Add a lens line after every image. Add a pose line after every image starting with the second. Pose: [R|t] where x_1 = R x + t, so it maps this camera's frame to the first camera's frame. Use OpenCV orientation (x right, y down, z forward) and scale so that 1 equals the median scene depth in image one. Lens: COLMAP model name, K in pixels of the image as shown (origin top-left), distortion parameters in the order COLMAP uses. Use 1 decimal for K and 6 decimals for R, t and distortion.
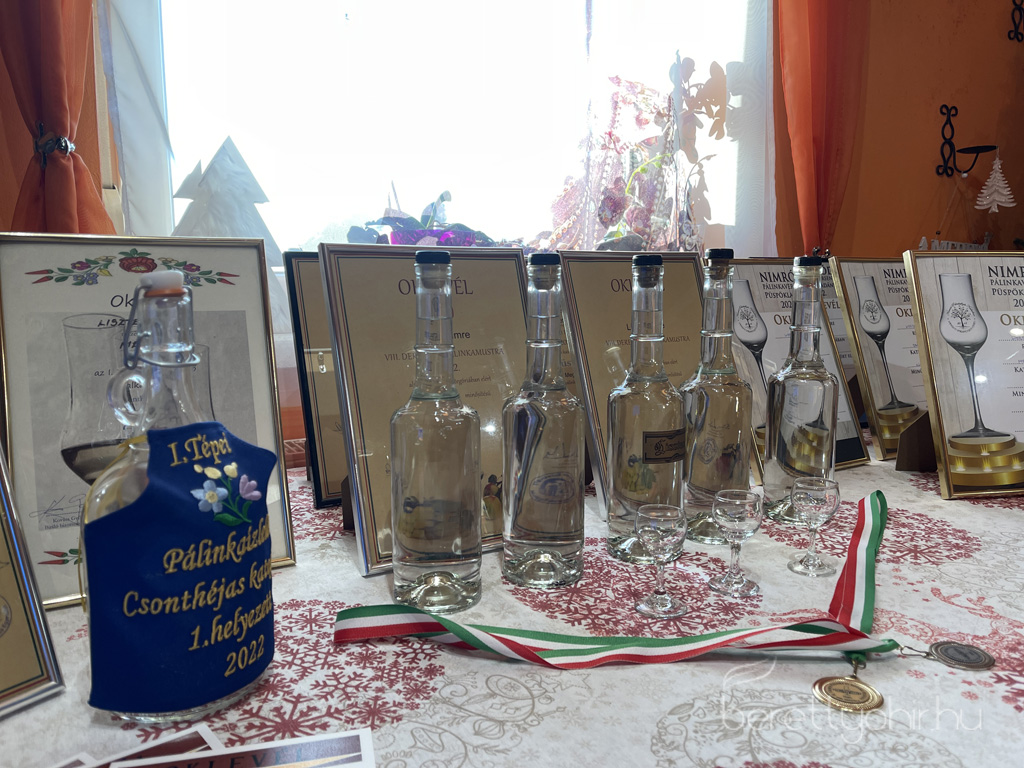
lens RADIAL K [[789.5, 0, 514.8], [0, 789.5, 381.6], [0, 0, 1]] dist [0.069873, -0.098184]
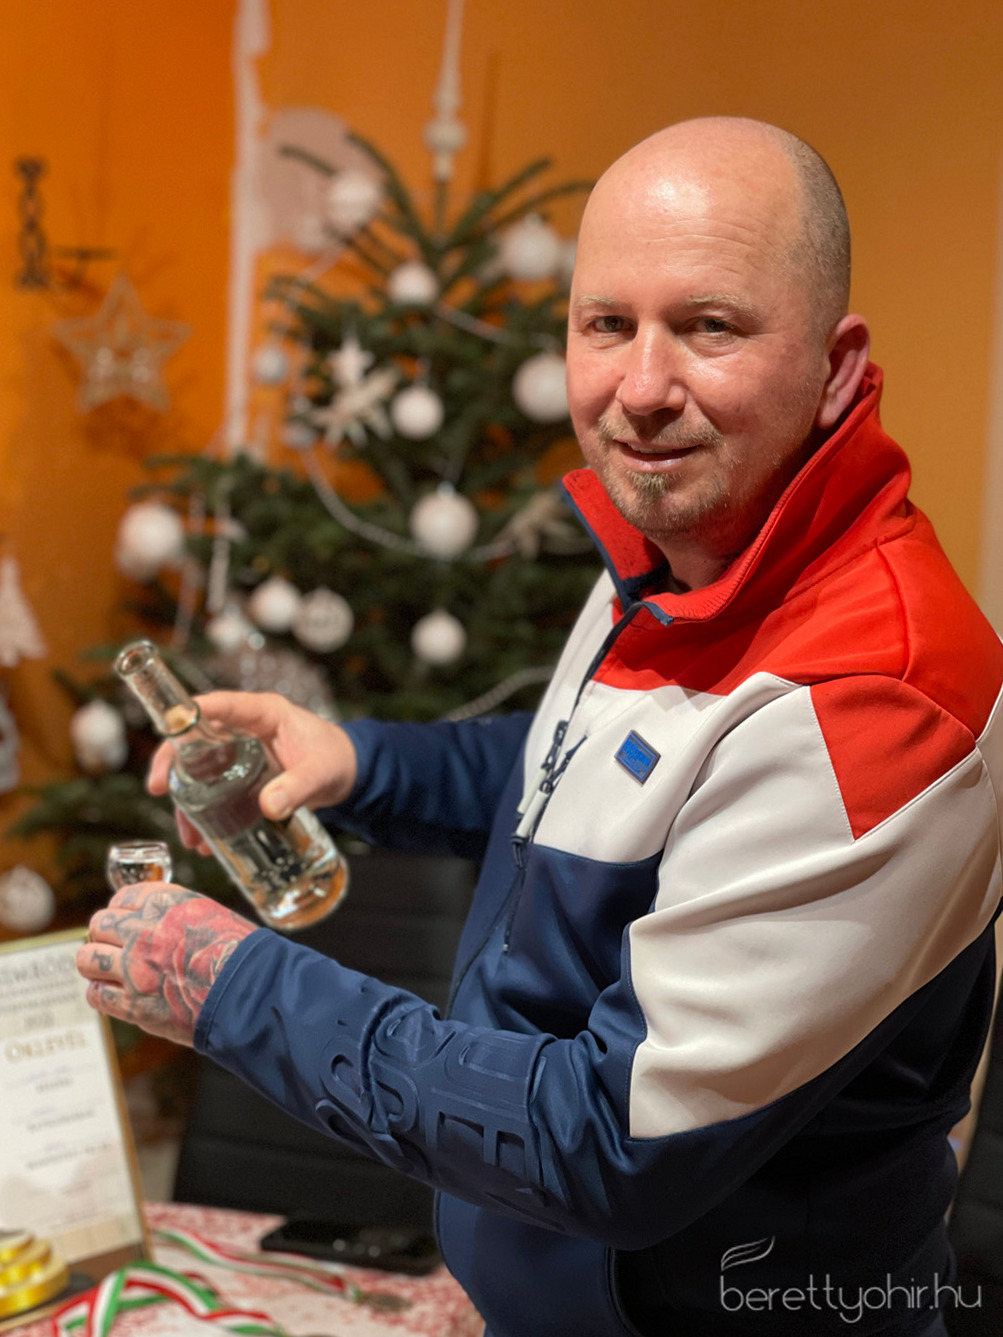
lens RADIAL K [[2498.8, 0, 498.4], [0, 2498.8, 669.9], [0, 0, 1]] dist [0.189118, 0.000000]
pose [[0.758479, -0.044700, 0.650162, -0.668909], [0.058988, 0.998259, -0.000183, -0.556377], [-0.649022, 0.038490, 0.759795, -1.339196]]
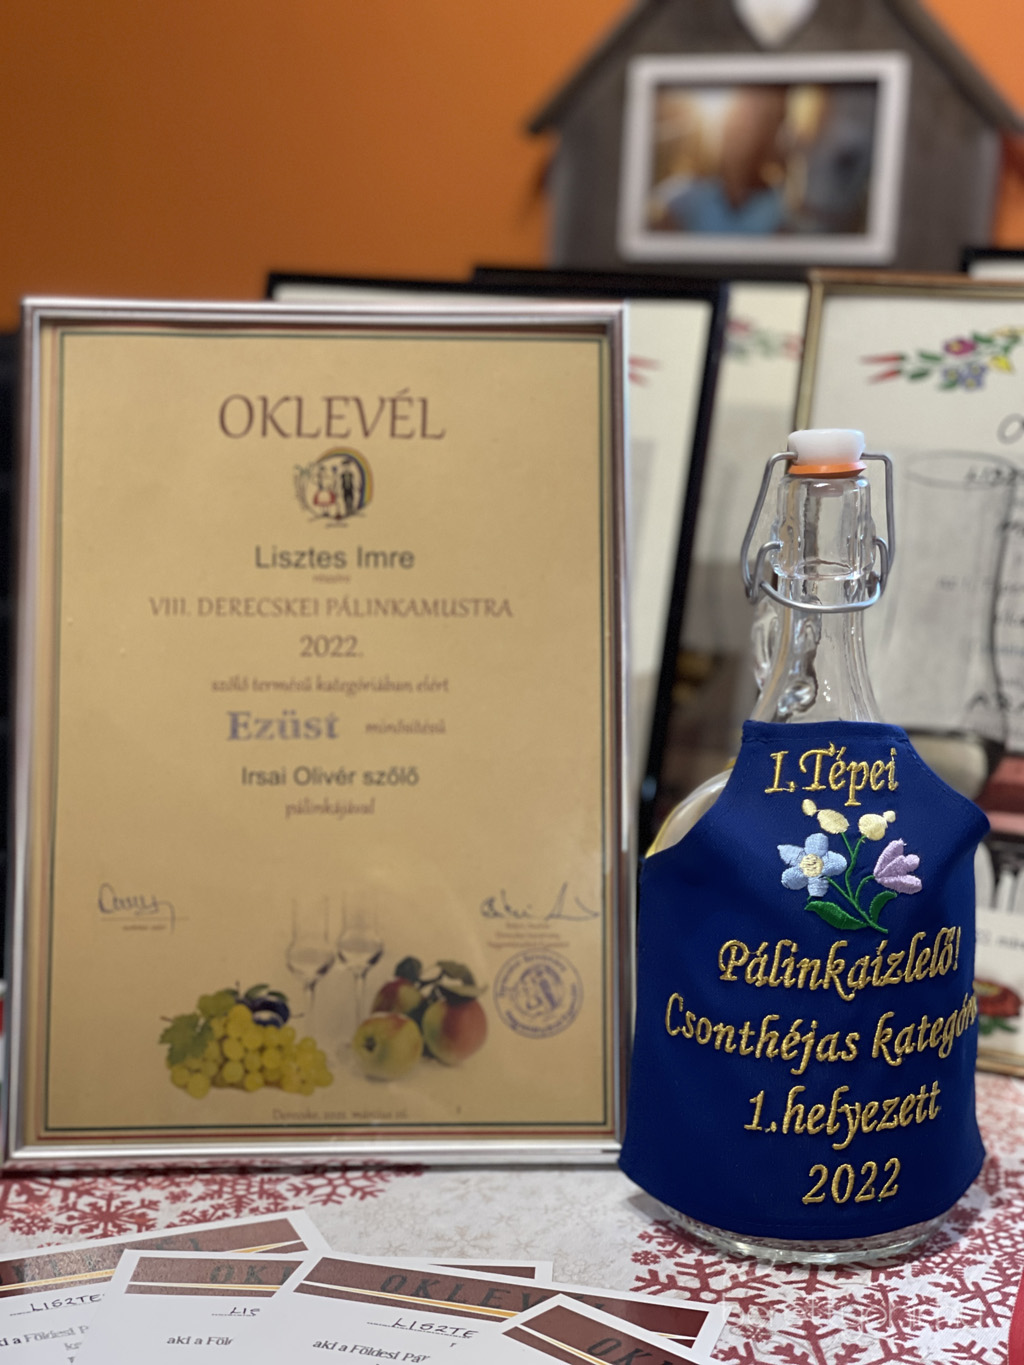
lens RADIAL K [[2551.1, 0, 510.0], [0, 2551.1, 684.7], [0, 0, 1]] dist [0.189118, 0.000000]
pose [[0.539577, 0.187865, -0.820709, 0.587996], [-0.116733, 0.982066, 0.148054, -0.144472], [0.833804, 0.015917, 0.551830, -0.043757]]
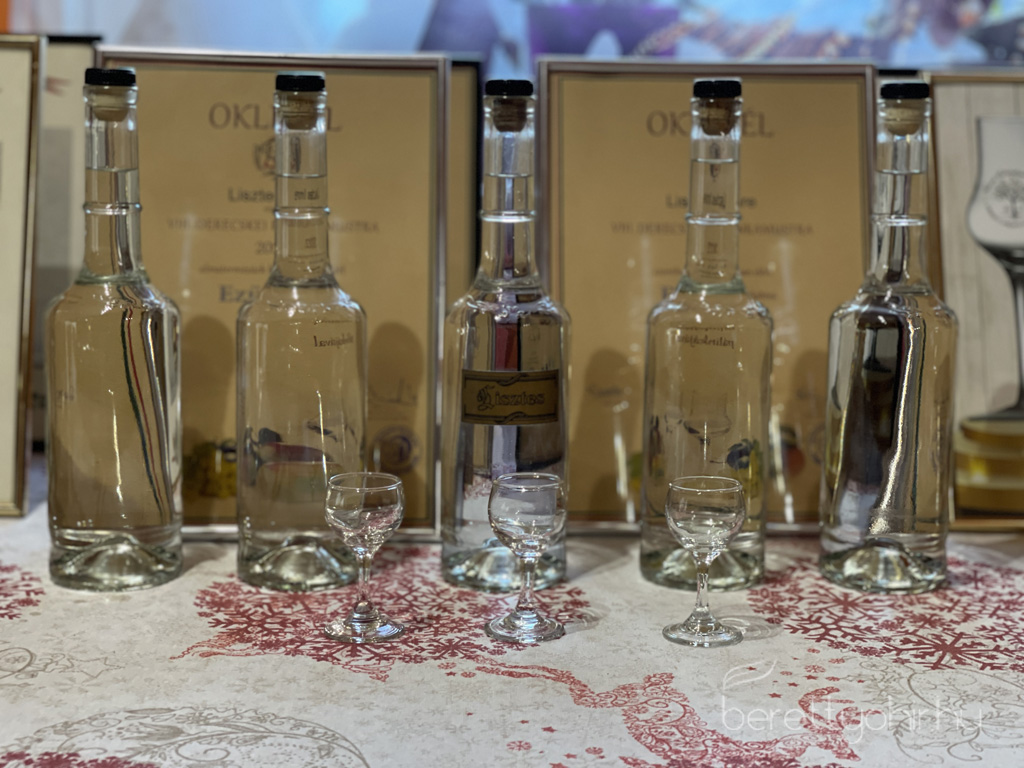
lens RADIAL K [[1913.8, 0, 521.5], [0, 1913.8, 379.7], [0, 0, 1]] dist [0.189118, 0.000000]
pose [[0.879419, 0.096730, -0.466118, 0.941289], [-0.080758, 0.995260, 0.054175, -0.013272], [0.469149, -0.010000, 0.883062, -0.299507]]
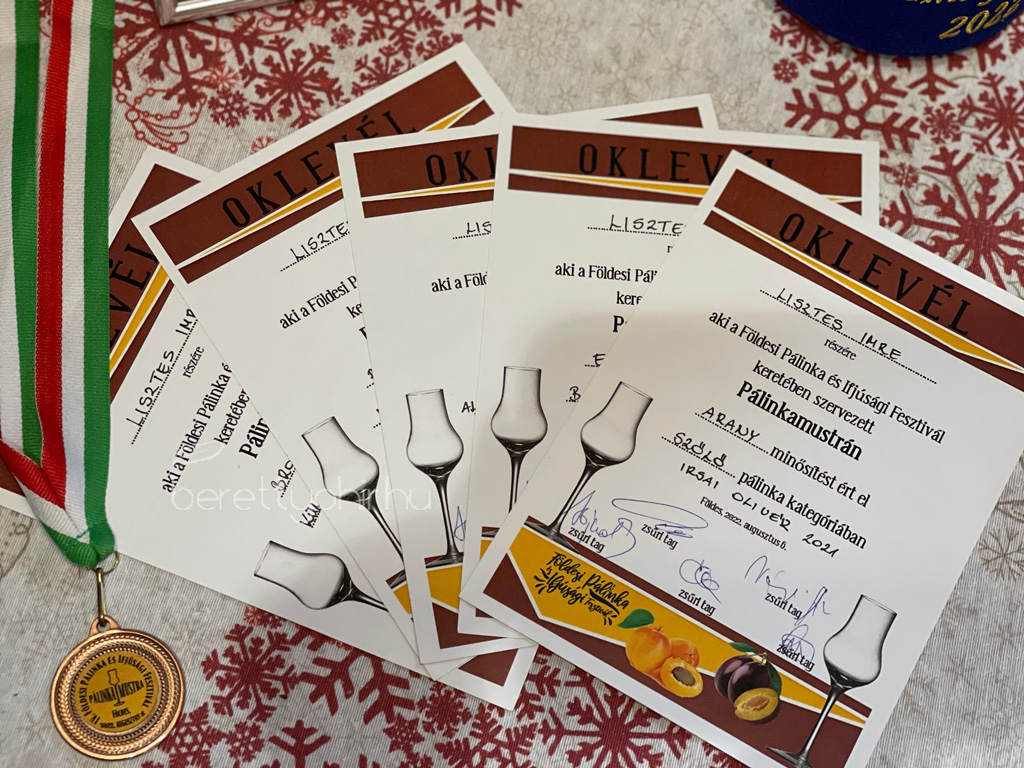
lens RADIAL K [[1913.8, 0, 523.1], [0, 1913.8, 378.5], [0, 0, 1]] dist [0.189118, 0.000000]
pose [[0.716918, 0.662548, -0.216929, -0.097928], [-0.149512, 0.450039, 0.880404, -0.528866], [0.680936, -0.598744, 0.421700, 0.052694]]
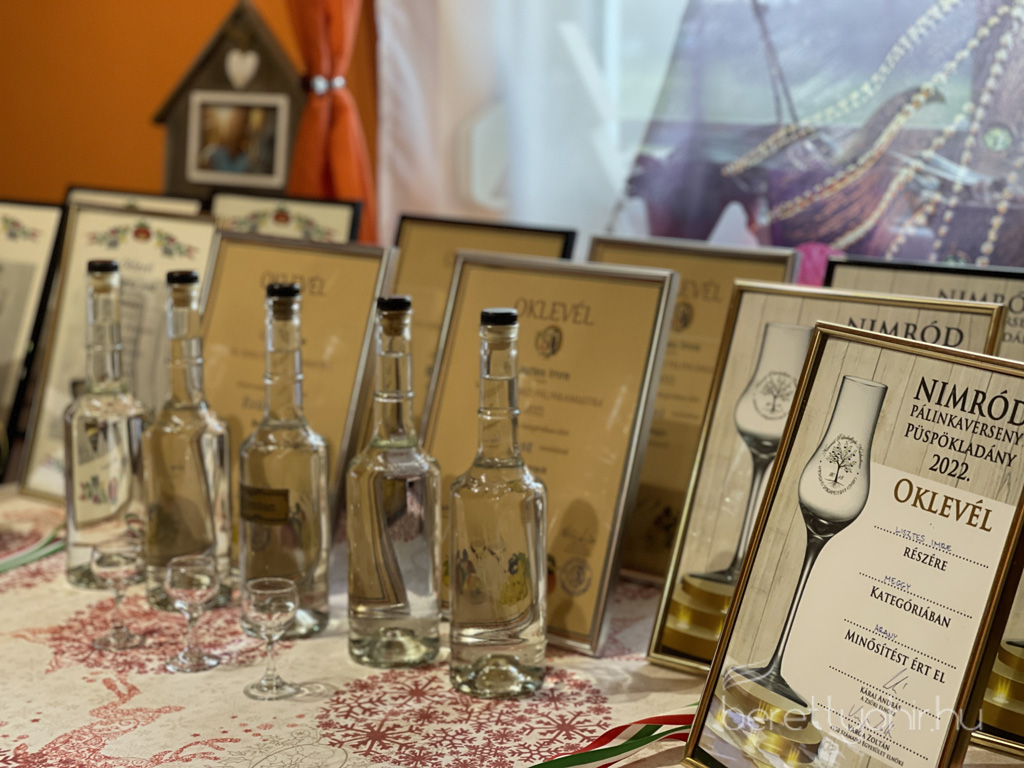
lens RADIAL K [[1913.8, 0, 509.6], [0, 1913.8, 378.6], [0, 0, 1]] dist [0.189118, 0.000000]
pose [[0.354890, 0.177864, -0.917833, 2.360105], [-0.124690, 0.981970, 0.142080, -0.416483], [0.926556, 0.064022, 0.370670, 0.499135]]
